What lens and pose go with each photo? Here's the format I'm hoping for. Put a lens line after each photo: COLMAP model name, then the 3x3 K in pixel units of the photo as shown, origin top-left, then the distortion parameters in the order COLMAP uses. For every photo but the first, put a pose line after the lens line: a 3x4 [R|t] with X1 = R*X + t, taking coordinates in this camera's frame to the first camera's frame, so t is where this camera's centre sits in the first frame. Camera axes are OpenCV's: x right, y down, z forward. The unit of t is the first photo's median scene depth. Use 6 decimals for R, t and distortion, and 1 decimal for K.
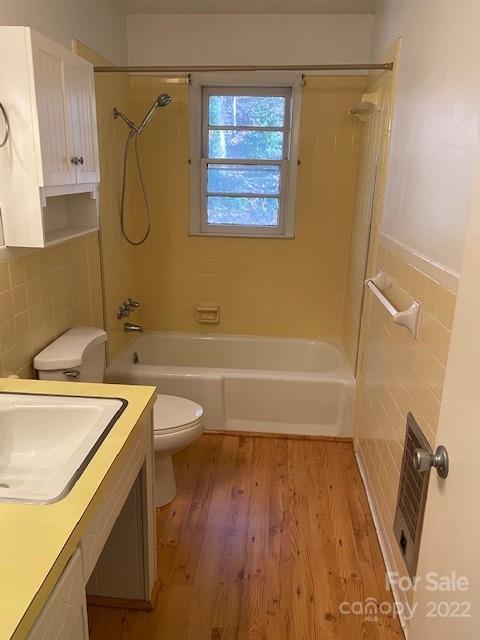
lens RADIAL K [[489.4, 0, 240.0], [0, 489.4, 320.0], [0, 0, 1]] dist [0.009200, -0.032865]
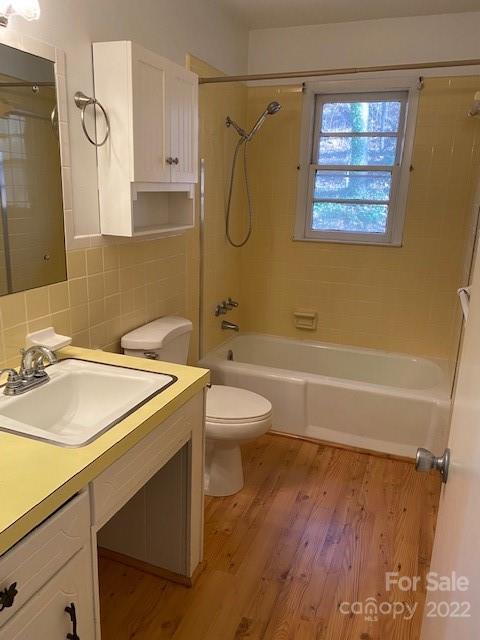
lens RADIAL K [[493.8, 0, 240.0], [0, 493.8, 320.0], [0, 0, 1]] dist [-0.004131, -0.011239]
pose [[0.956941, 0.081432, -0.278627, 0.112583], [-0.091319, 0.995564, -0.022667, 0.030105], [0.275545, 0.047135, 0.960132, -0.000911]]
